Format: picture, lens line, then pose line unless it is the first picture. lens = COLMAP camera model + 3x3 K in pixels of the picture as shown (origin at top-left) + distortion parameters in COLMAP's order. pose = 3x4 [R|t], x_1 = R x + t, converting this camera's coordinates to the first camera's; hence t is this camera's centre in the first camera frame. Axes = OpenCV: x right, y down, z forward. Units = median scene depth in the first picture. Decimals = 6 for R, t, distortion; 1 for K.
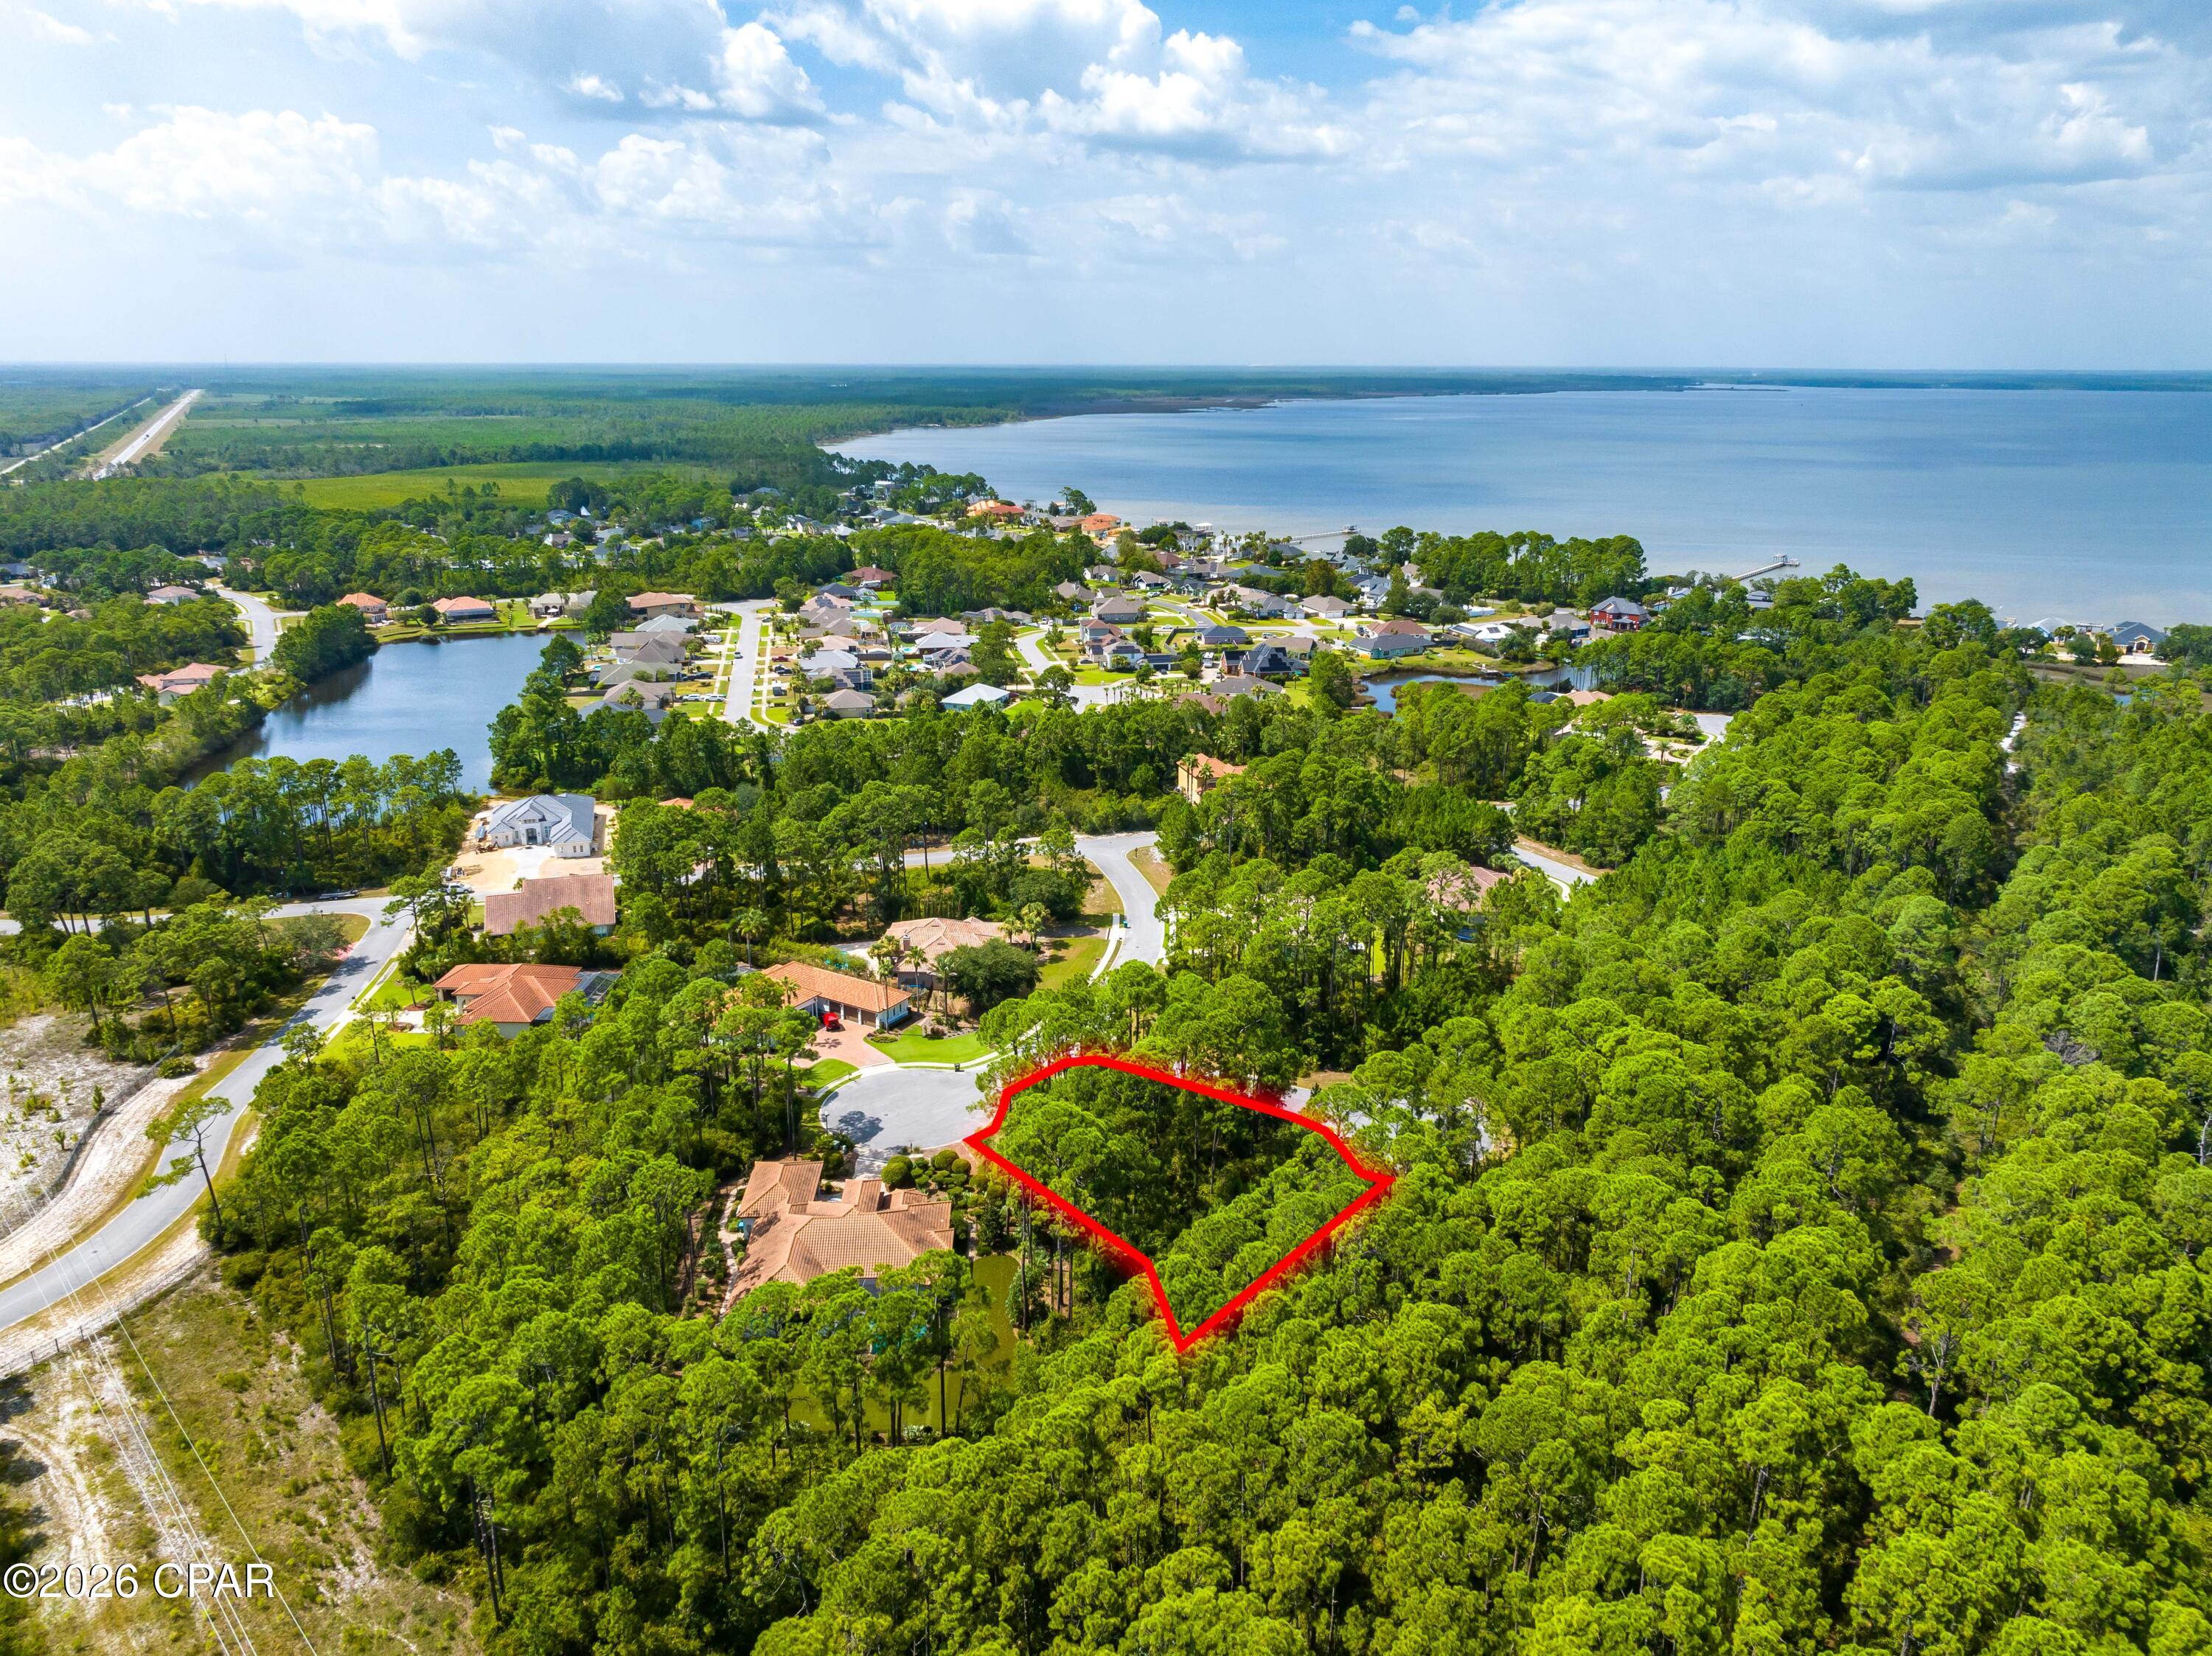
lens RADIAL K [[1547.6, 0, 1106.0], [0, 1547.6, 819.8], [0, 0, 1]] dist [-0.012019, 0.015857]
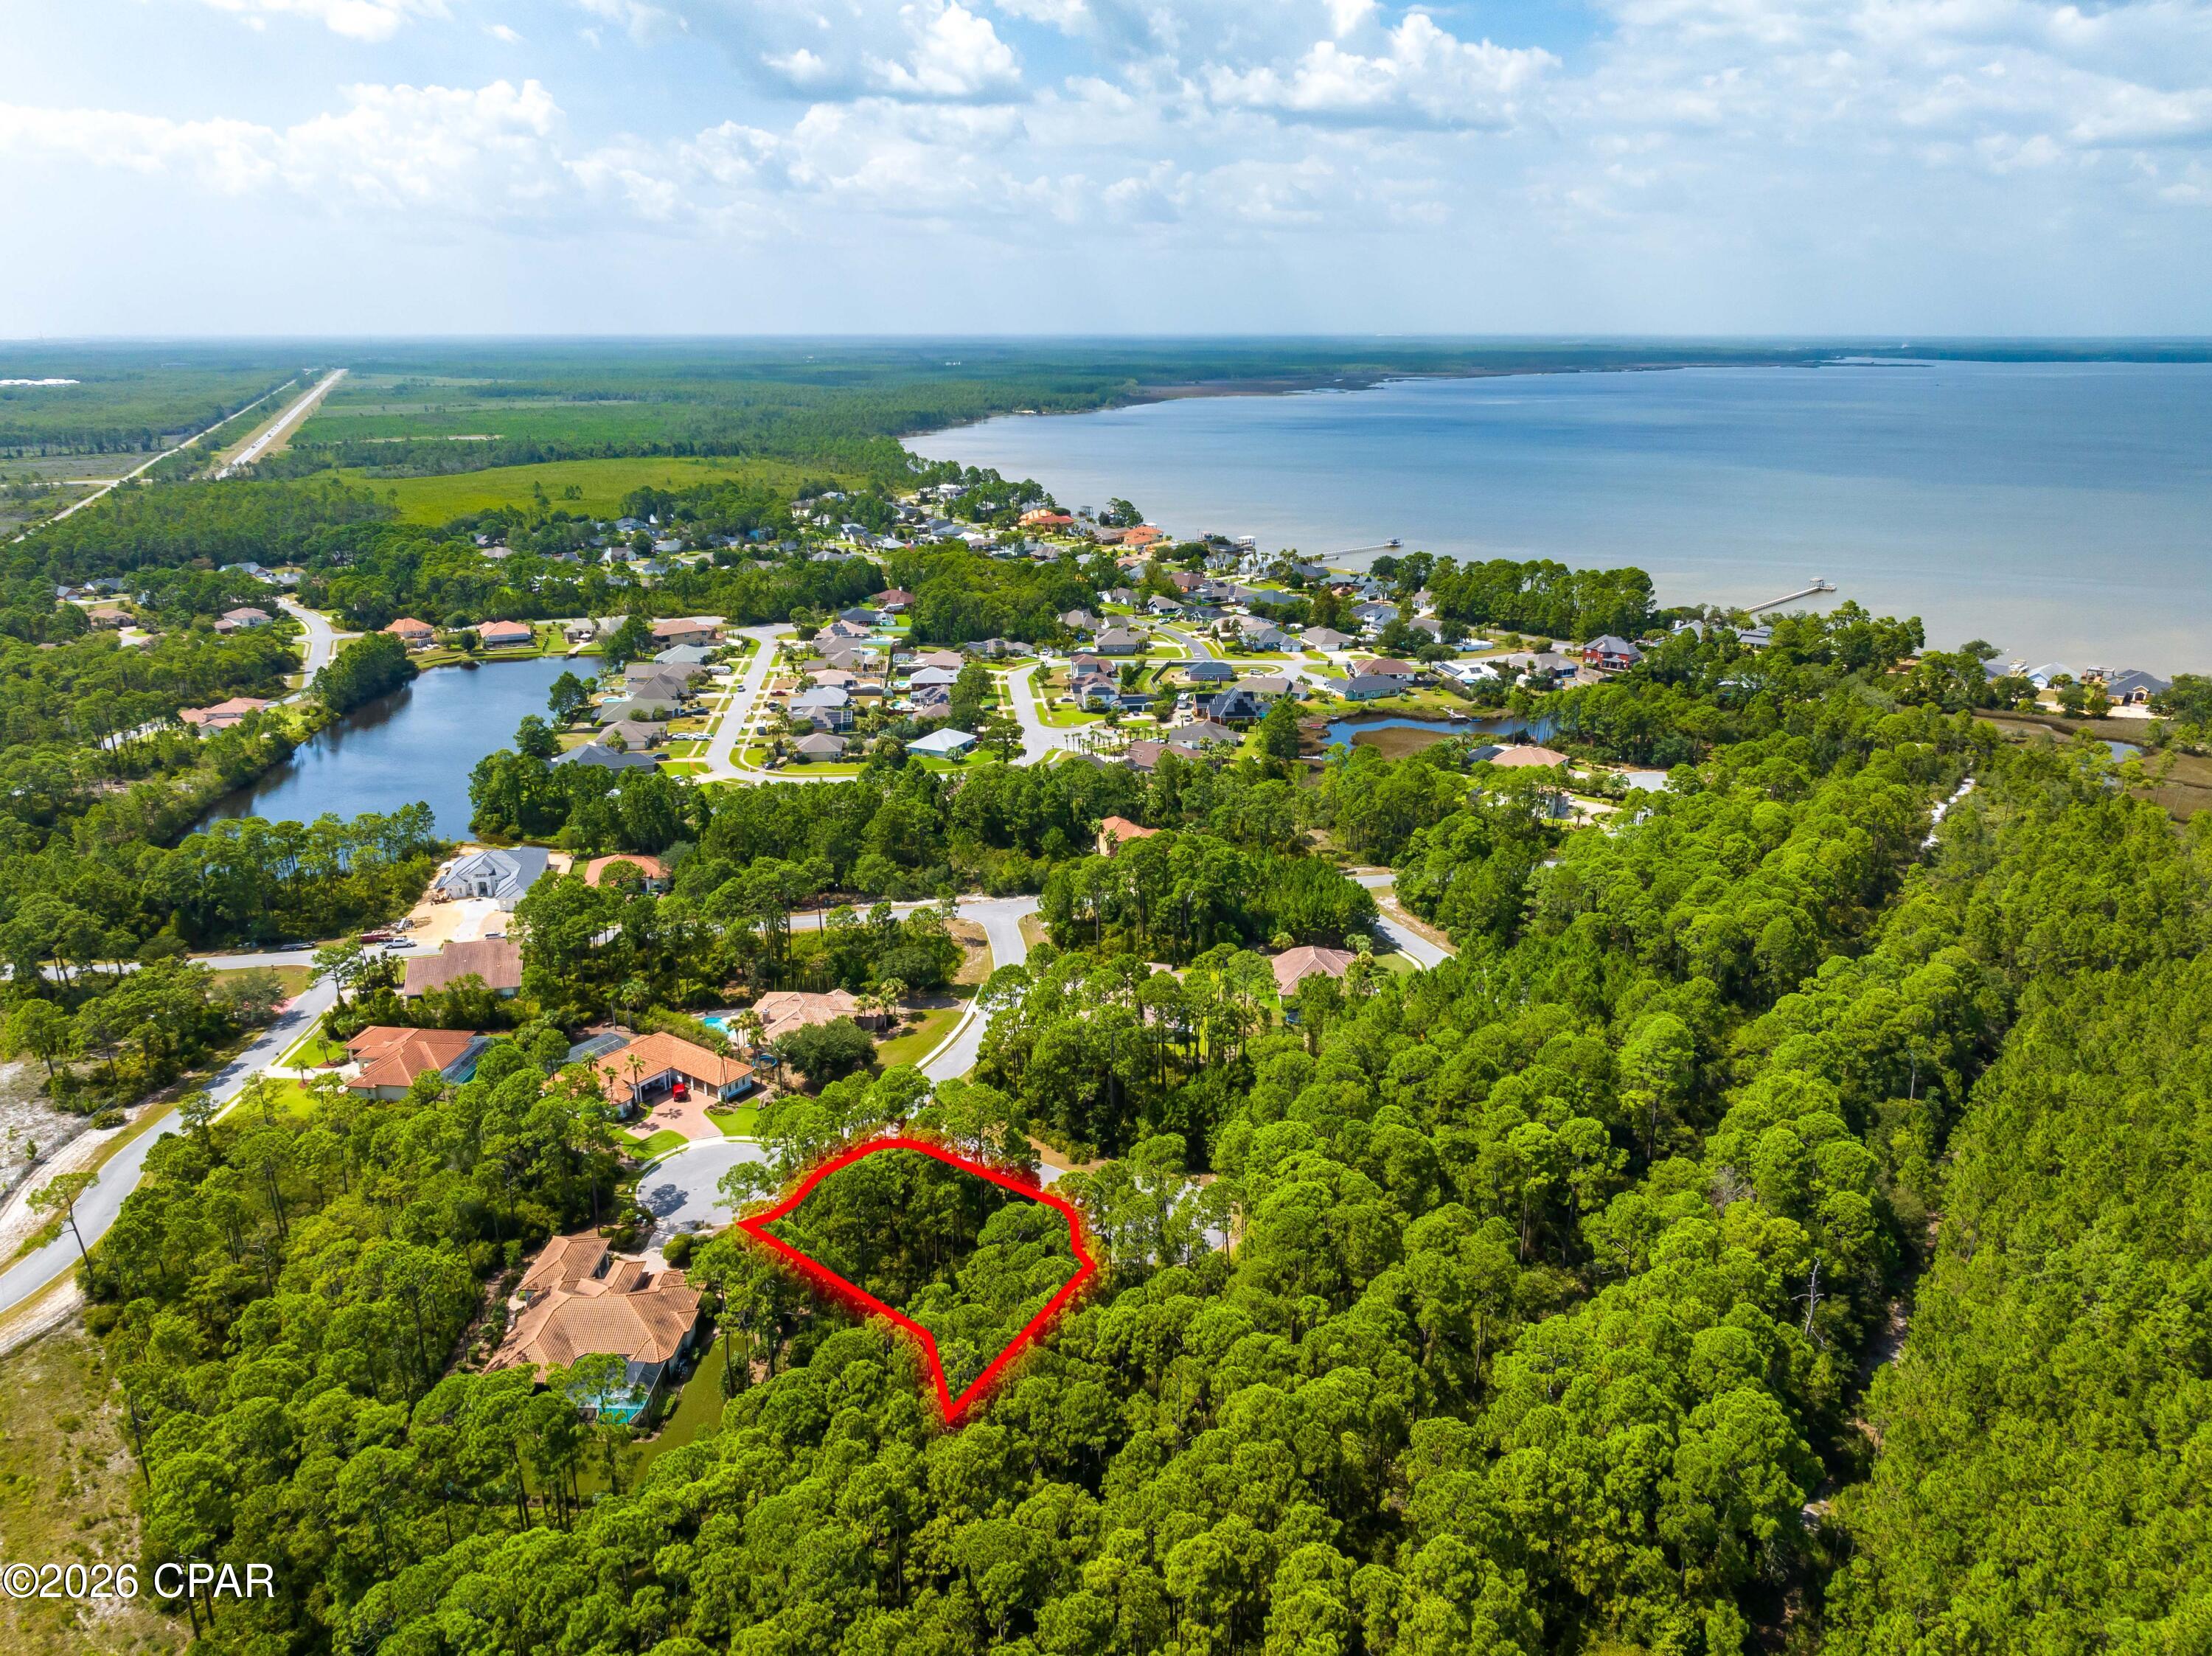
lens RADIAL K [[1547.6, 0, 1100.6], [0, 1547.6, 807.5], [0, 0, 1]] dist [-0.012019, 0.015857]
pose [[0.996930, 0.020608, -0.075539, 0.141533], [-0.019938, 0.999755, 0.009616, -0.063349], [0.075718, -0.008080, 0.997097, -0.059463]]
